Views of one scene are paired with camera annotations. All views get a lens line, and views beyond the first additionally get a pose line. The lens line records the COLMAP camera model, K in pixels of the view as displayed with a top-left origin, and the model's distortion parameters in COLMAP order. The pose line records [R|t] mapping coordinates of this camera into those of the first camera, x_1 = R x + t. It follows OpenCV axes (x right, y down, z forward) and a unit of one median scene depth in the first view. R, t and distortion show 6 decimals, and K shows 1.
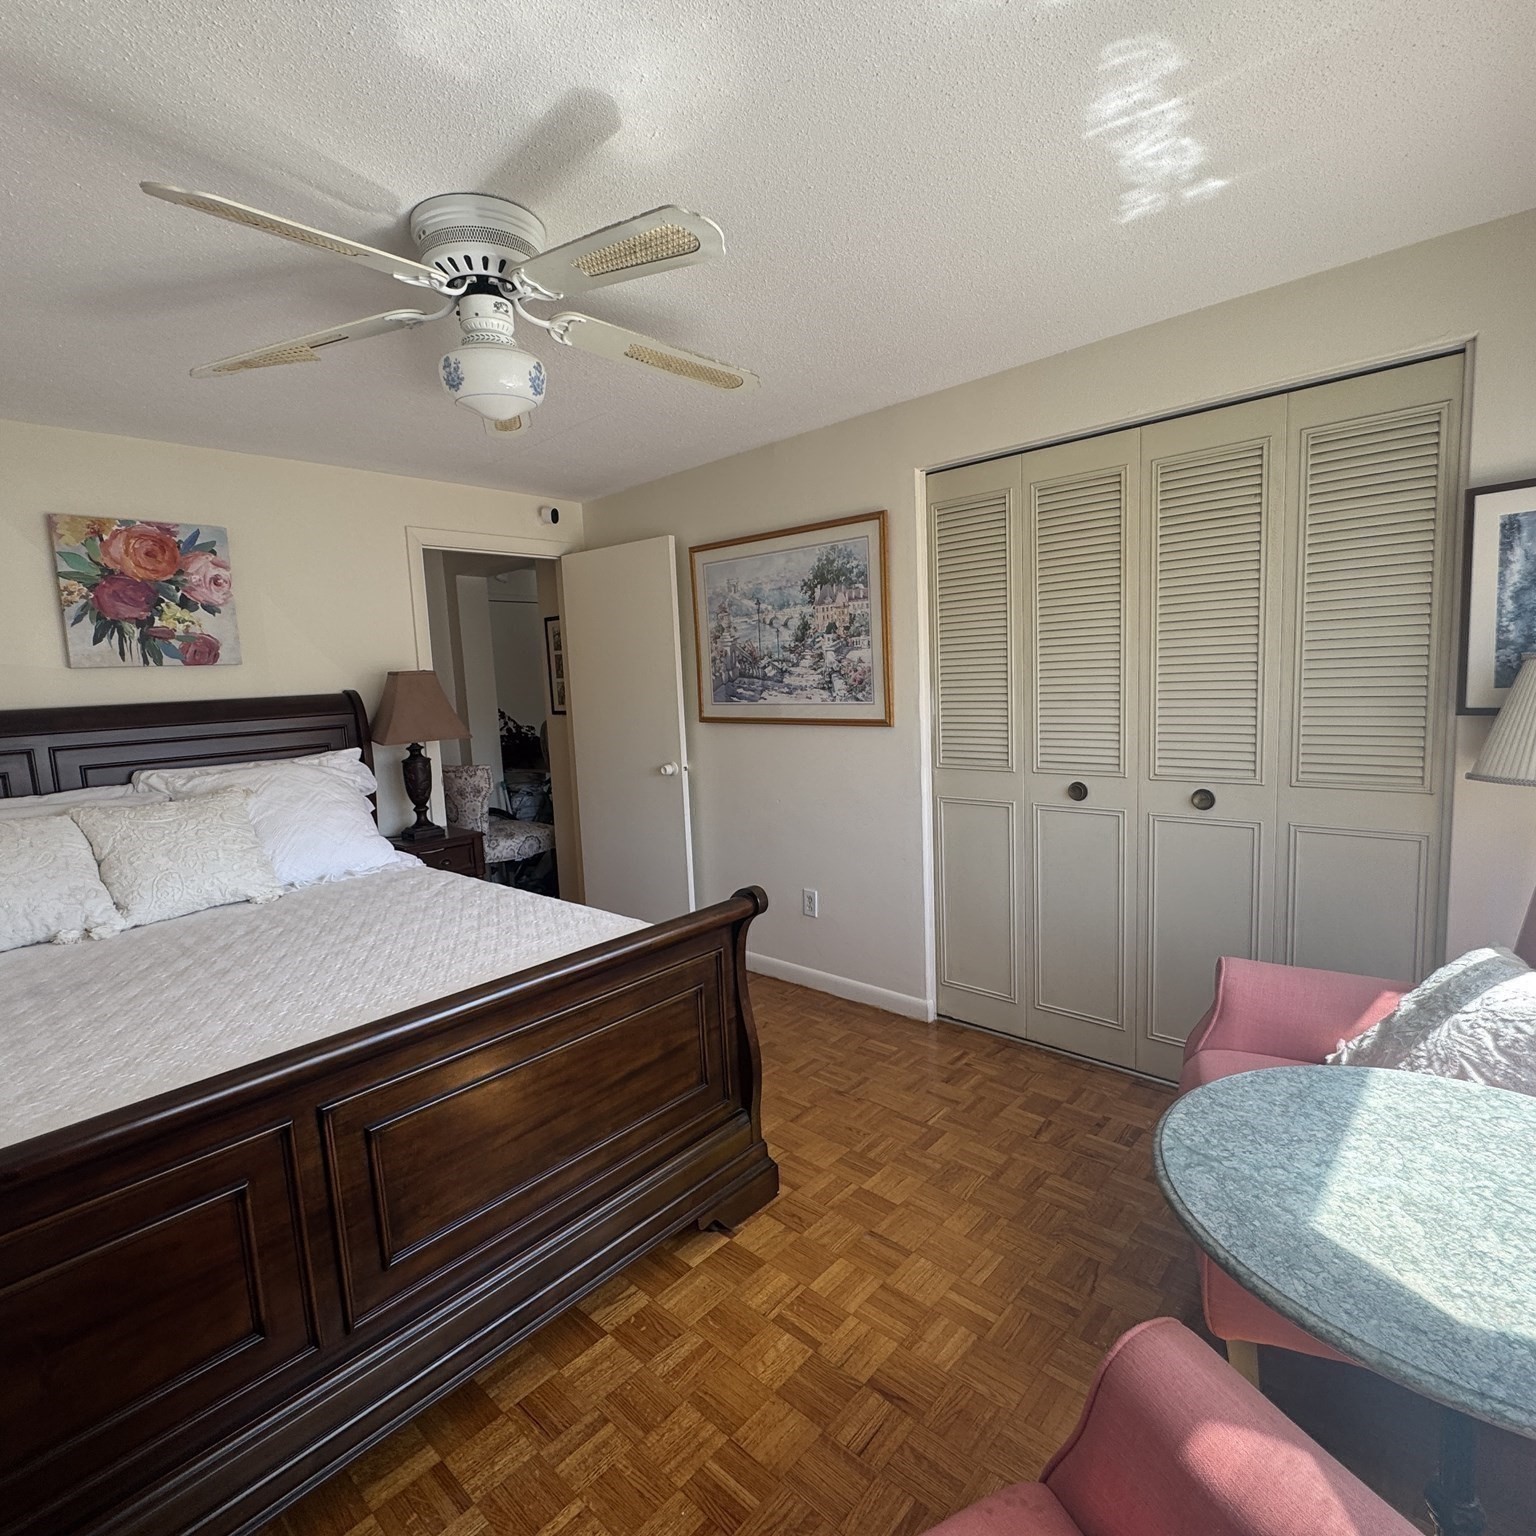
lens RADIAL K [[813.1, 0, 768.0], [0, 813.1, 768.0], [0, 0, 1]] dist [0.004055, -0.001149]
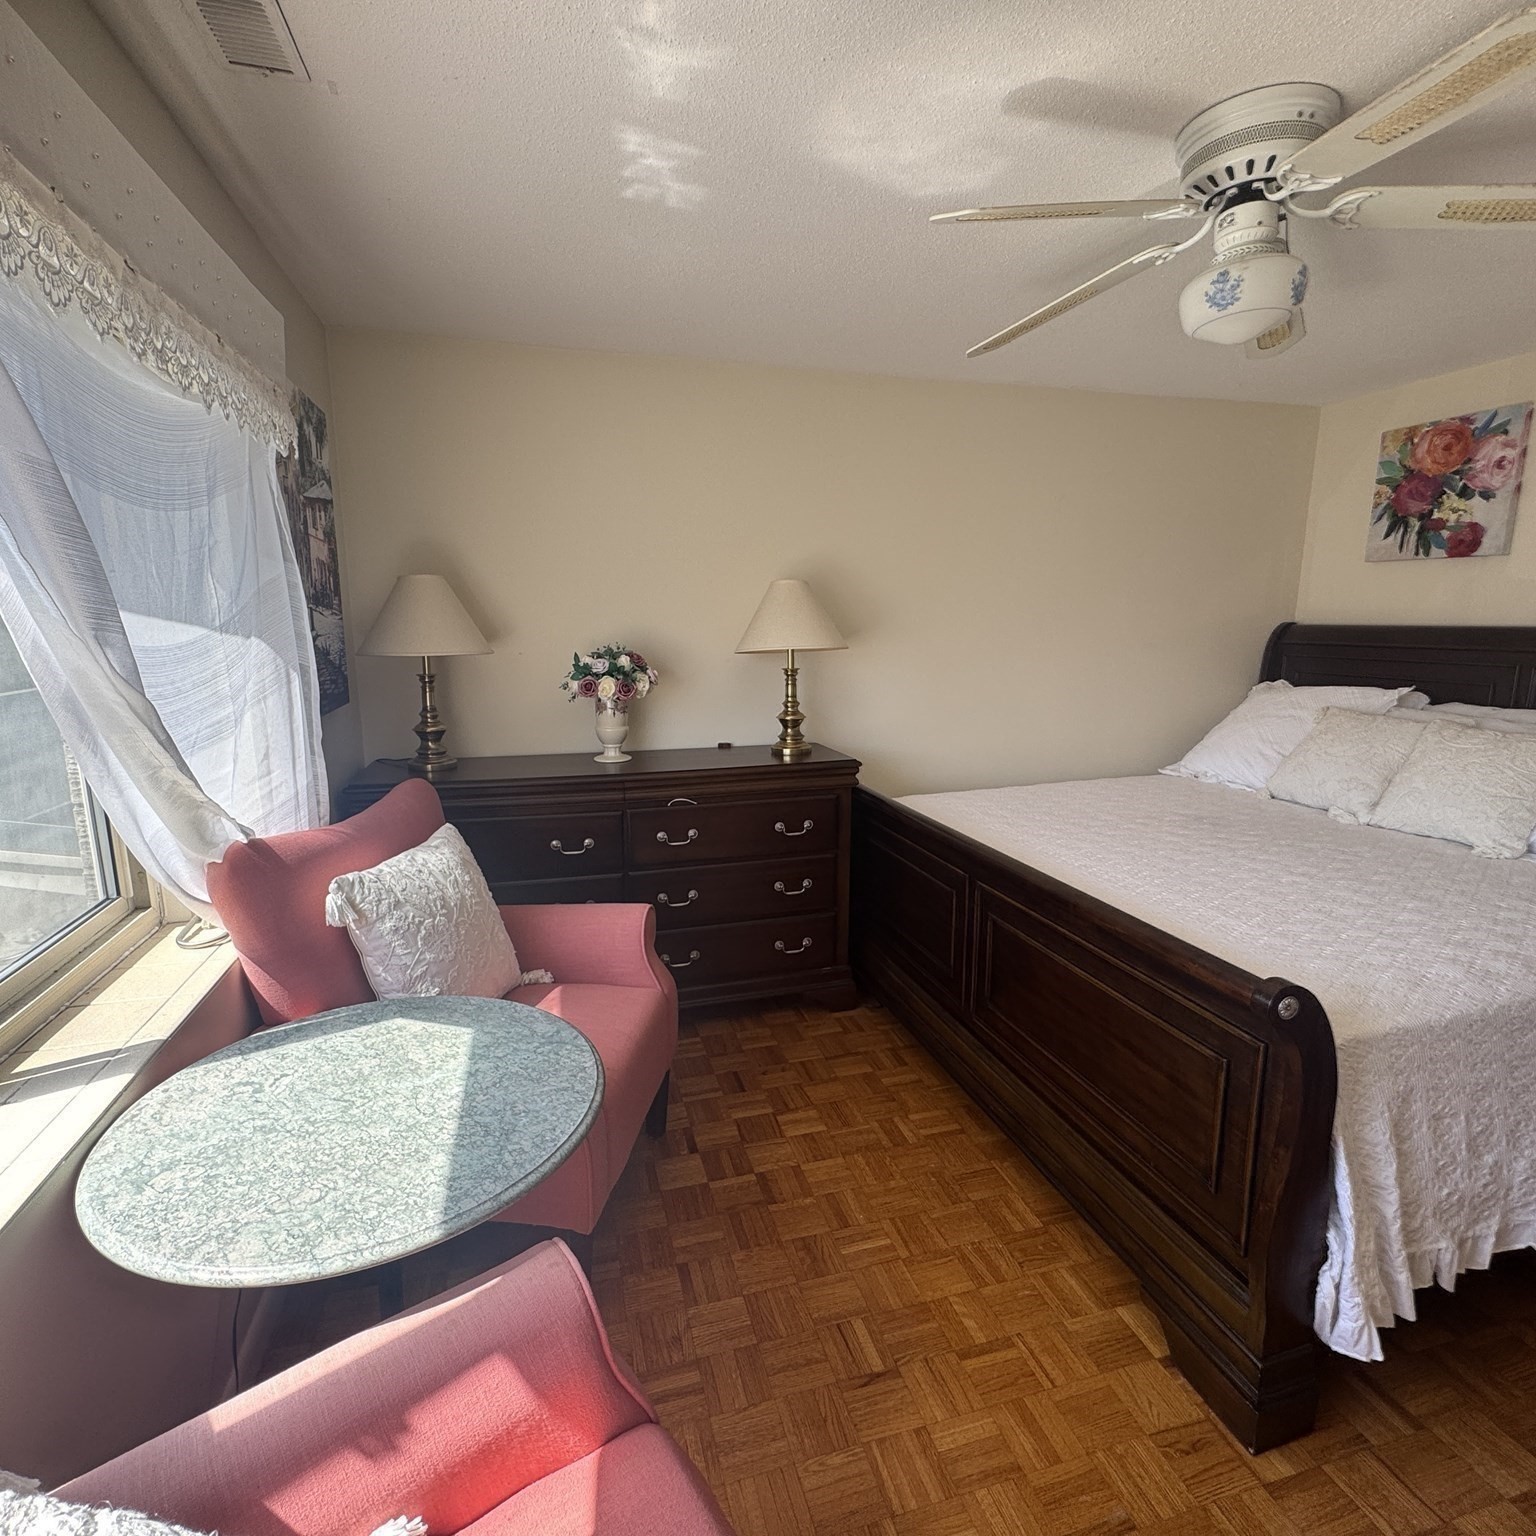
lens RADIAL K [[813.1, 0, 768.0], [0, 813.1, 768.0], [0, 0, 1]] dist [0.004055, -0.001149]
pose [[-0.521306, 0.205312, -0.828304, 0.917700], [-0.071734, 0.956649, 0.282272, -0.222092], [0.850350, 0.206567, -0.483979, 1.255260]]
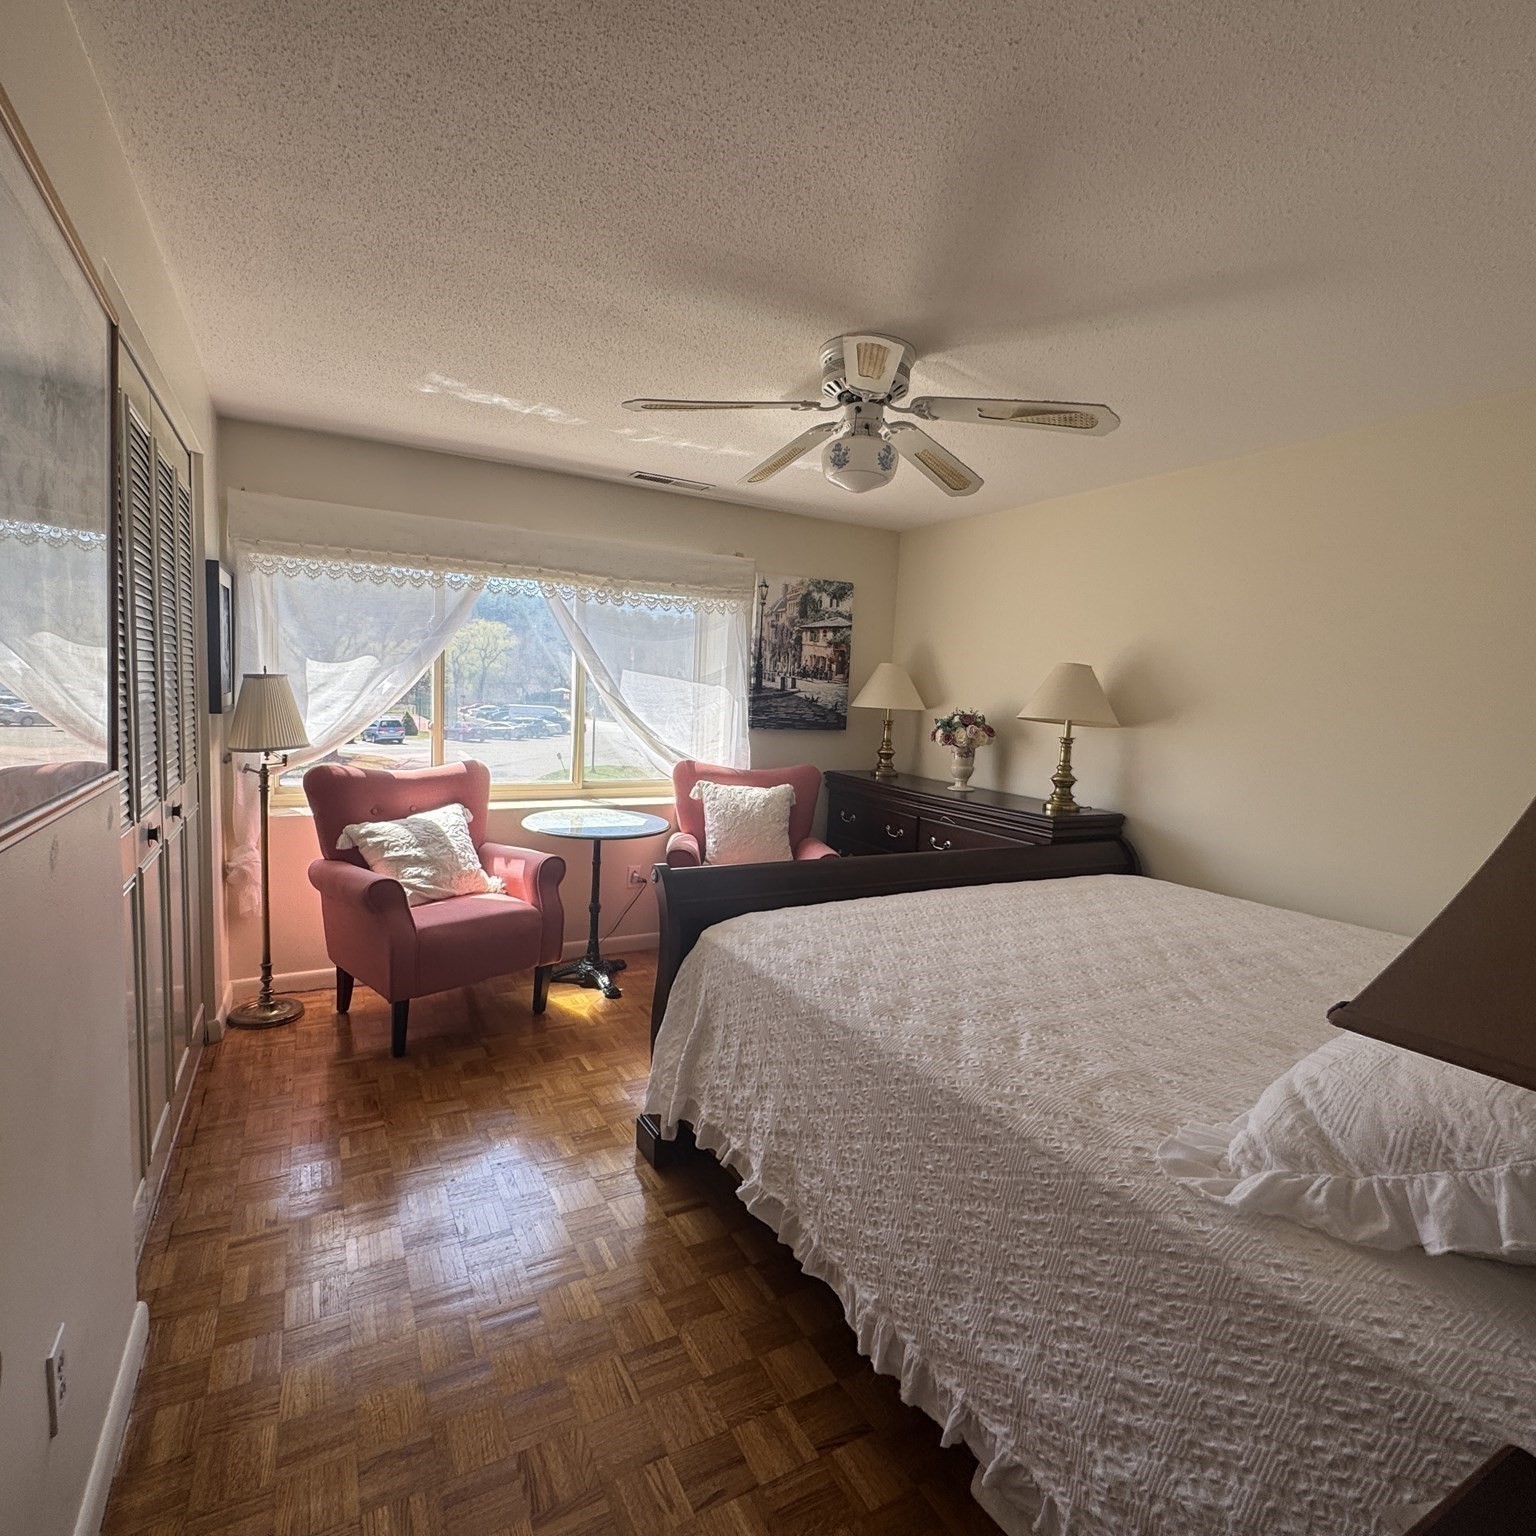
lens RADIAL K [[813.1, 0, 768.0], [0, 813.1, 768.0], [0, 0, 1]] dist [0.004055, -0.001149]
pose [[-0.950310, -0.025923, 0.310223, -0.701284], [0.034963, 0.981334, 0.189107, -0.278008], [-0.309335, 0.190556, -0.931665, 2.708499]]
